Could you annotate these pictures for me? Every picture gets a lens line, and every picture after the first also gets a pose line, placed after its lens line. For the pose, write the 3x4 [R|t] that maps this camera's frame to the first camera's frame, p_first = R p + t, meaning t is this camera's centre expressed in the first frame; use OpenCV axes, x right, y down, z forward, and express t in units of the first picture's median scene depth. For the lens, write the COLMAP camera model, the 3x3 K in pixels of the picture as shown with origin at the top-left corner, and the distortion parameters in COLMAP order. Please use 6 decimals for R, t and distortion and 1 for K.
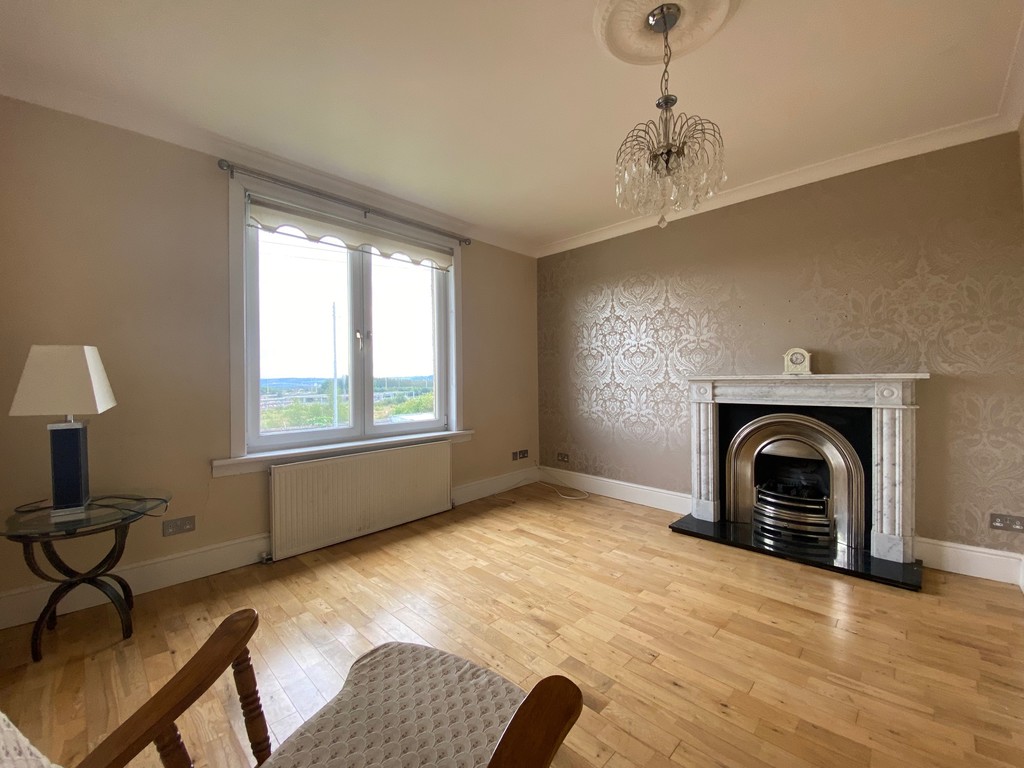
lens RADIAL K [[416.9, 0, 513.8], [0, 416.9, 383.0], [0, 0, 1]] dist [0.025899, -0.000228]
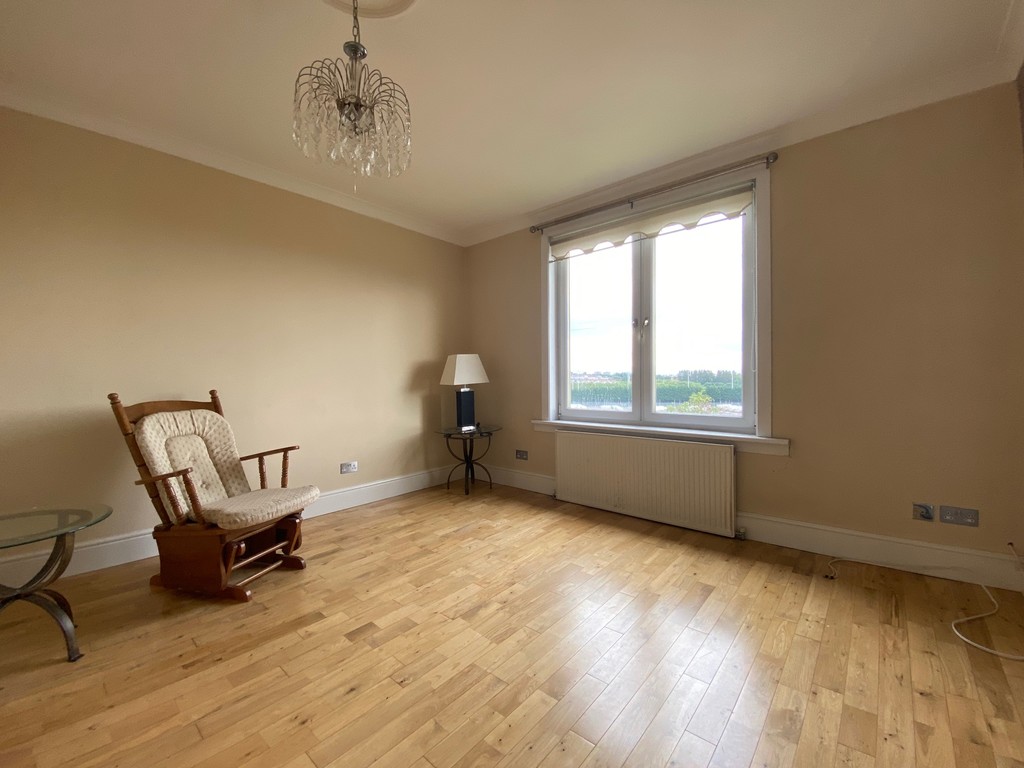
lens RADIAL K [[416.9, 0, 513.8], [0, 416.9, 383.0], [0, 0, 1]] dist [0.025899, -0.000228]
pose [[0.060491, 0.019629, -0.997976, 0.701491], [-0.000063, 0.999807, 0.019661, 0.013309], [0.998169, -0.001127, 0.060480, 0.693323]]
